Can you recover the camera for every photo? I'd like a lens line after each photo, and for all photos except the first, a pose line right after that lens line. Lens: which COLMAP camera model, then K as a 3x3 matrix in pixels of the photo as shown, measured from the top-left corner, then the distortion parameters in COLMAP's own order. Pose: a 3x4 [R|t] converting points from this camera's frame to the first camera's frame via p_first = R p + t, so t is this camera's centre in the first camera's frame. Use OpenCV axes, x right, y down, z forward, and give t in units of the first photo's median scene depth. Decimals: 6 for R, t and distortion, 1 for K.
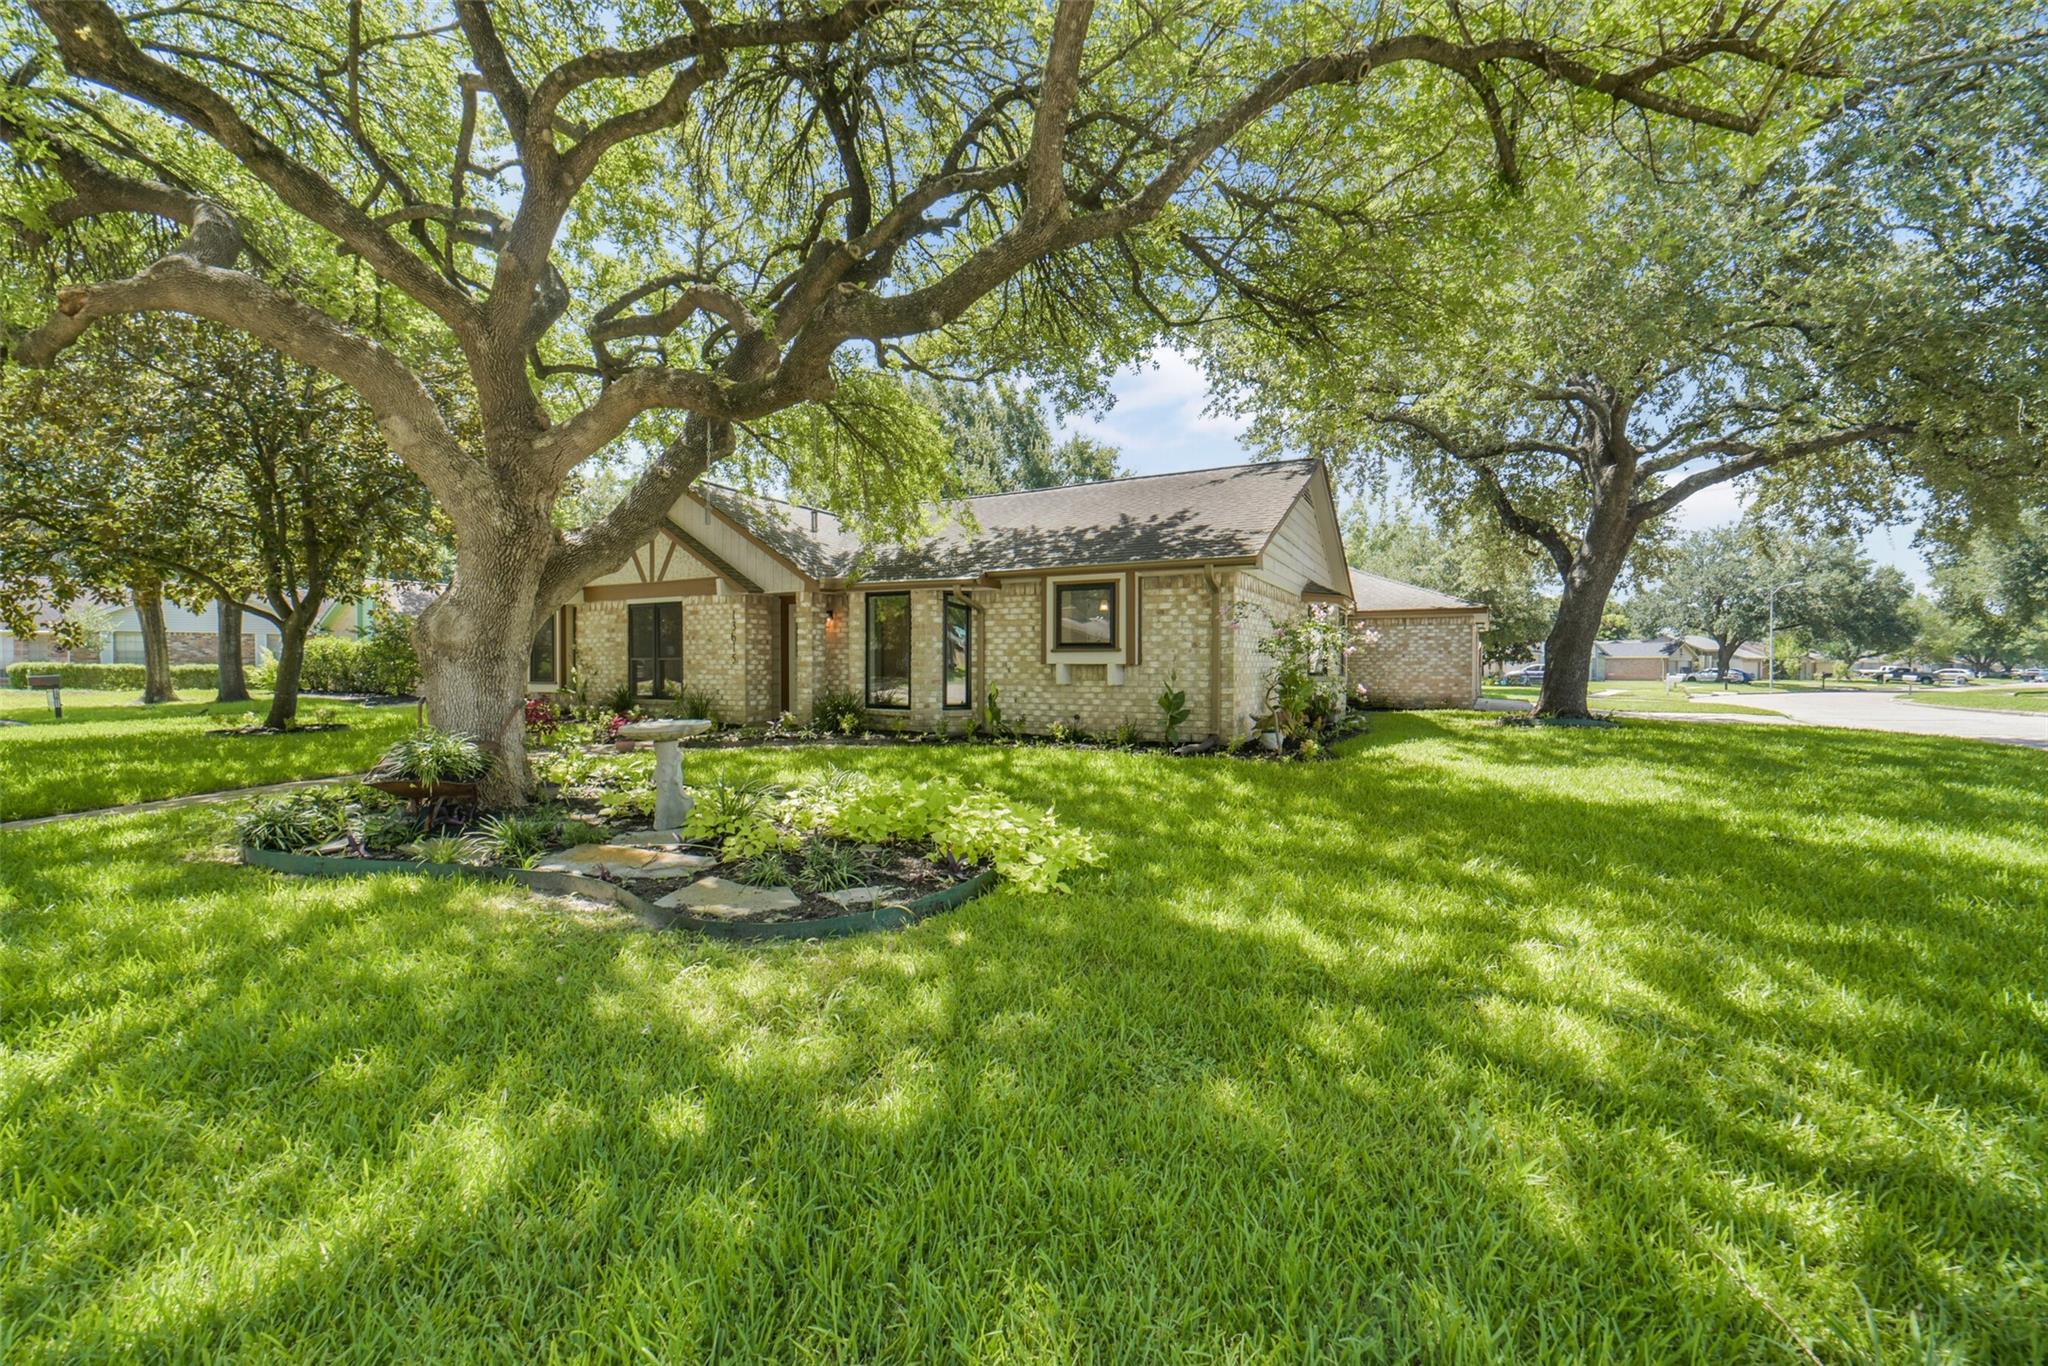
lens RADIAL K [[819.4, 0, 1042.7], [0, 819.4, 672.7], [0, 0, 1]] dist [-0.026591, 0.000480]
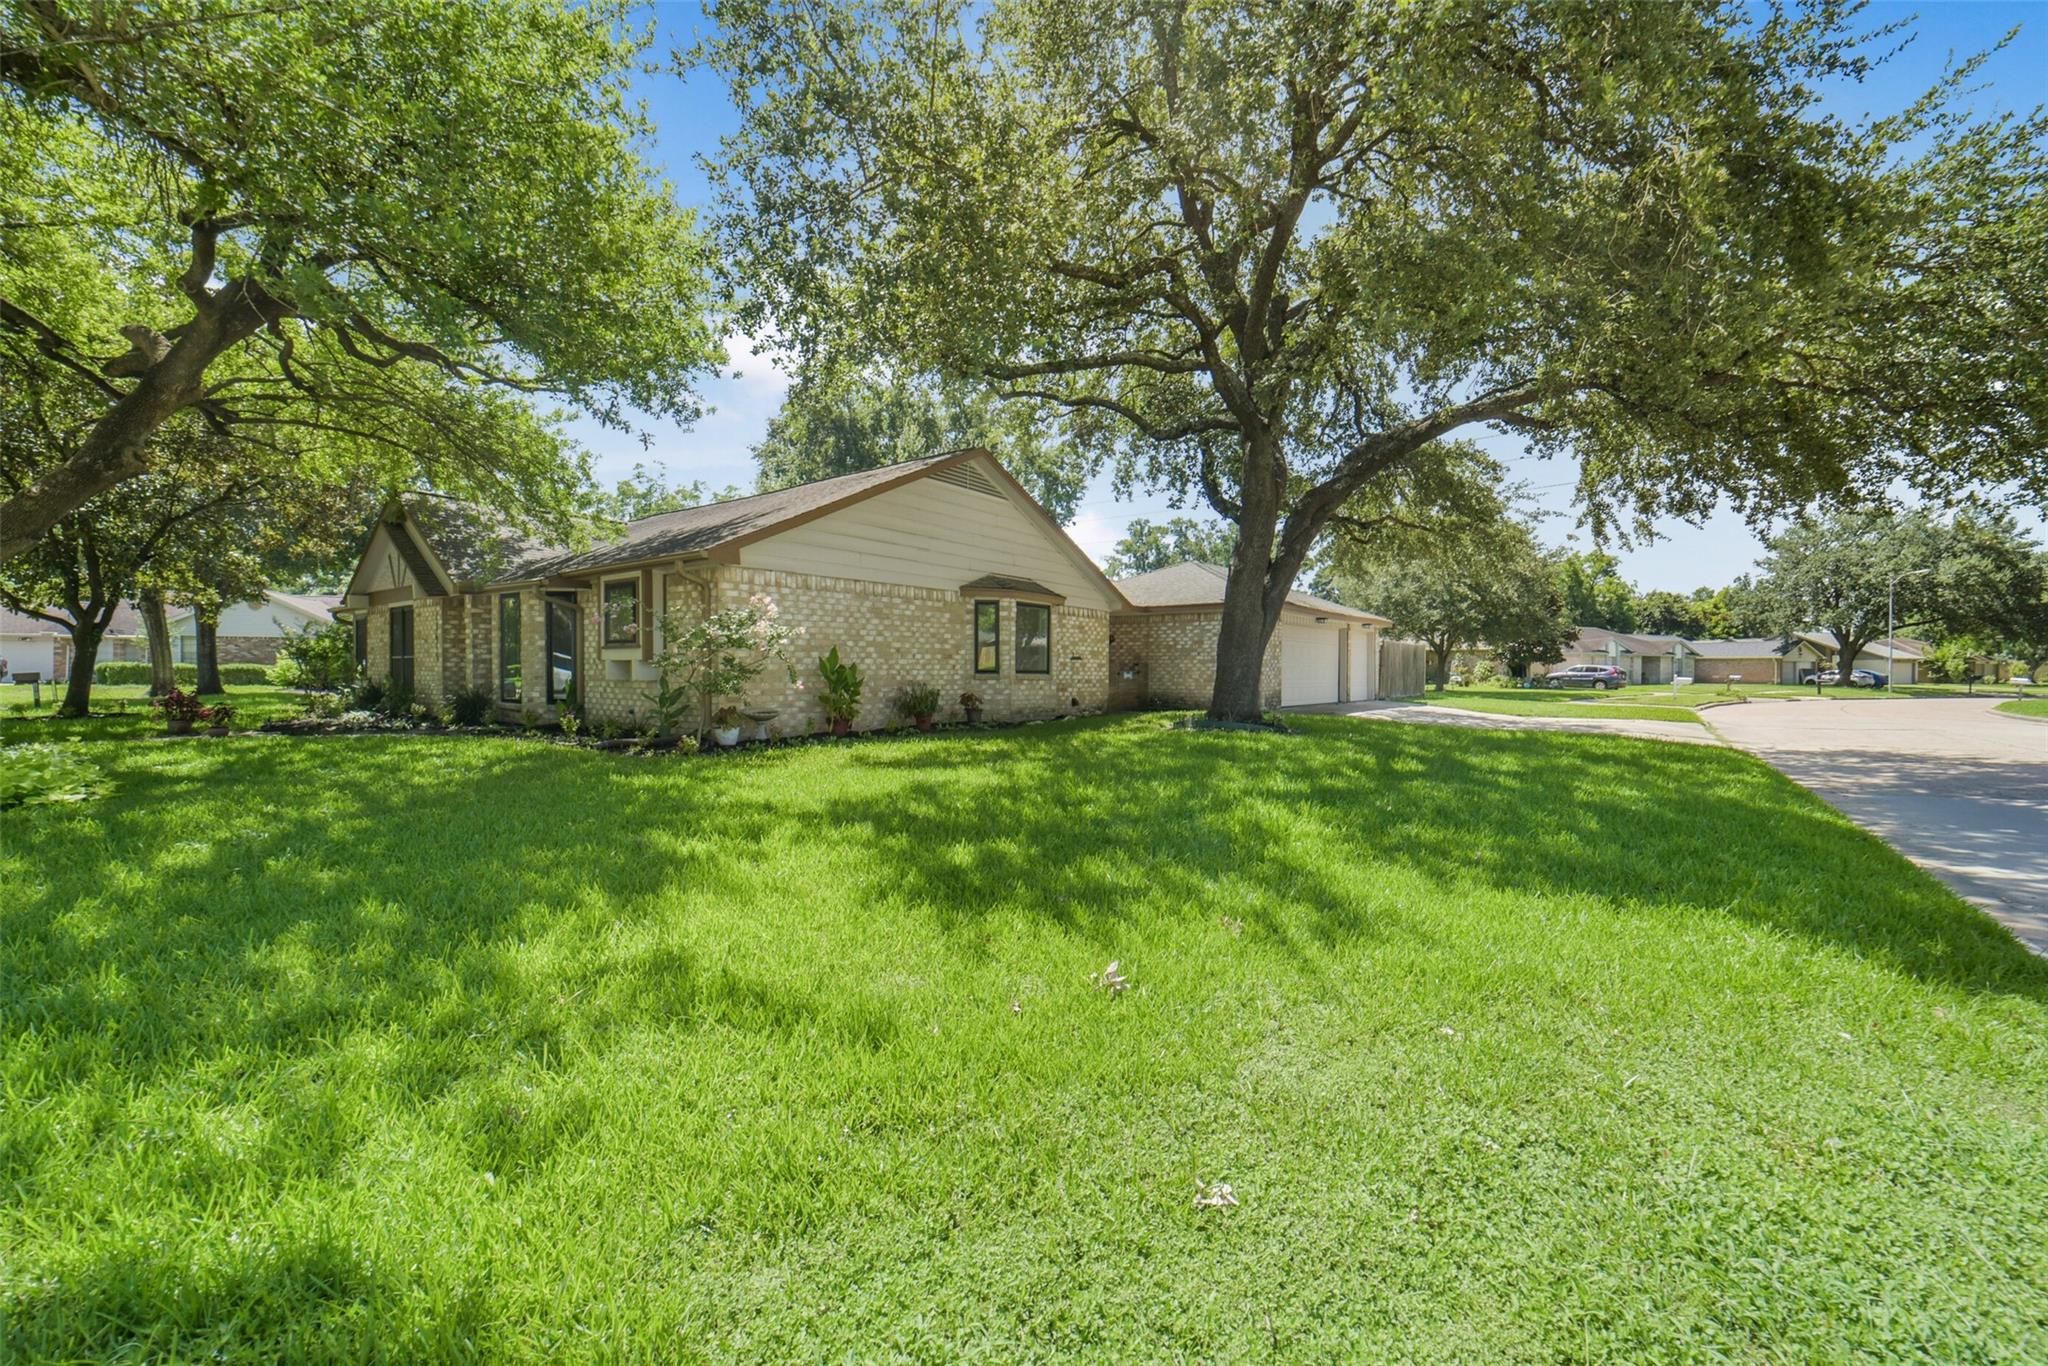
lens RADIAL K [[819.4, 0, 1042.7], [0, 819.4, 672.7], [0, 0, 1]] dist [-0.026591, 0.000480]
pose [[0.988213, 0.001321, -0.153079, 0.137109], [-0.001695, 0.999996, -0.002316, 0.001263], [0.153075, 0.002548, 0.988211, 0.012843]]
